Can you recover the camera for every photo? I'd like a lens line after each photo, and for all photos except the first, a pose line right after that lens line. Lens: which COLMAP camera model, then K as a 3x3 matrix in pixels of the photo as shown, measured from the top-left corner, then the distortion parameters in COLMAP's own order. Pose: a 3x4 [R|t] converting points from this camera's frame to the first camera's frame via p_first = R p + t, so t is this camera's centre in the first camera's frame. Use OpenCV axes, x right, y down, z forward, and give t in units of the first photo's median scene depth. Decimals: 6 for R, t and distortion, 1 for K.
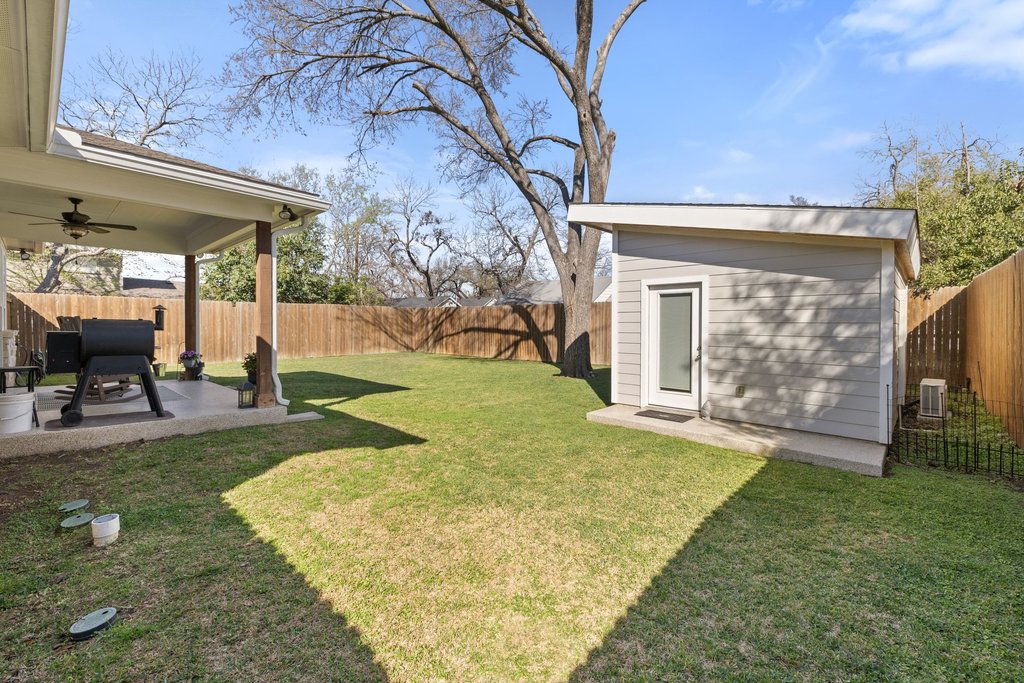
lens RADIAL K [[430.7, 0, 506.7], [0, 430.7, 326.8], [0, 0, 1]] dist [-0.001820, -0.000495]
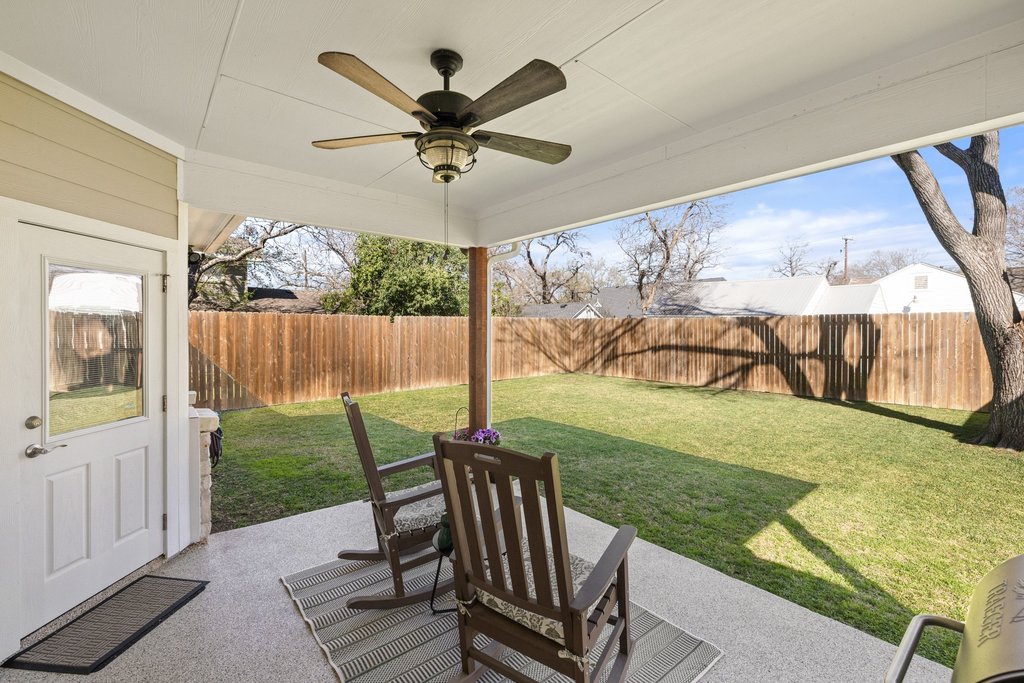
lens RADIAL K [[430.7, 0, 506.7], [0, 430.7, 326.8], [0, 0, 1]] dist [-0.001820, -0.000495]
pose [[0.991414, -0.004034, -0.130698, -0.287064], [0.003225, 0.999974, -0.006401, -0.029243], [0.130720, 0.005925, 0.991402, 0.216150]]
